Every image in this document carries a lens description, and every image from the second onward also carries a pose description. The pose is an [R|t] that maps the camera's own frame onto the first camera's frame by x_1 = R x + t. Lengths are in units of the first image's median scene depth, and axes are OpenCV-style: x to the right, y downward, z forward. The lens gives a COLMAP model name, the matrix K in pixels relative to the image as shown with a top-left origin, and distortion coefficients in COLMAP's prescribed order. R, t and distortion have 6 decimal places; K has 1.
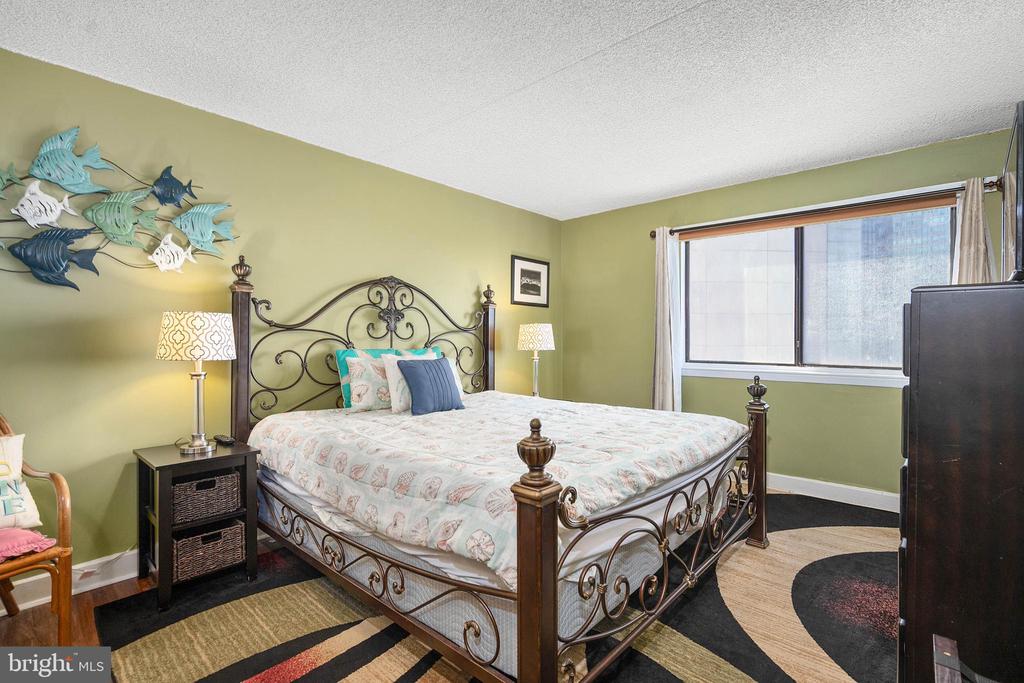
lens RADIAL K [[473.6, 0, 515.2], [0, 473.6, 339.2], [0, 0, 1]] dist [-0.005077, -0.000759]
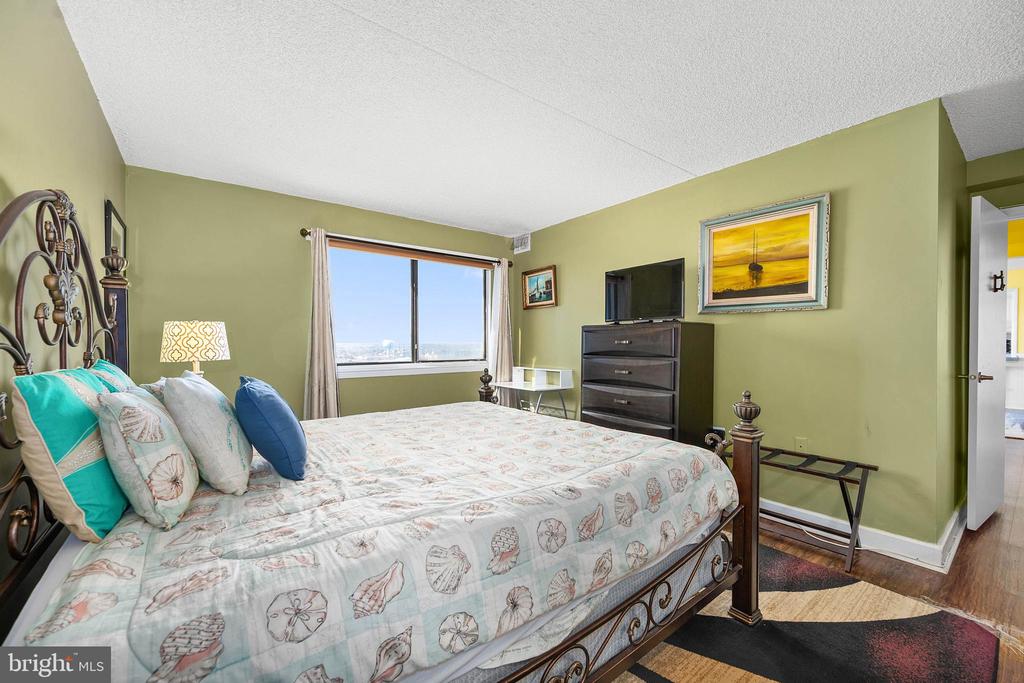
lens RADIAL K [[412.2, 0, 507.5], [0, 412.2, 338.5], [0, 0, 1]] dist [0.013126, 0.000162]
pose [[0.186699, 0.002068, 0.982415, -0.519756], [0.006242, 0.999975, -0.003291, -0.005792], [-0.982397, 0.006746, 0.186682, 0.523908]]
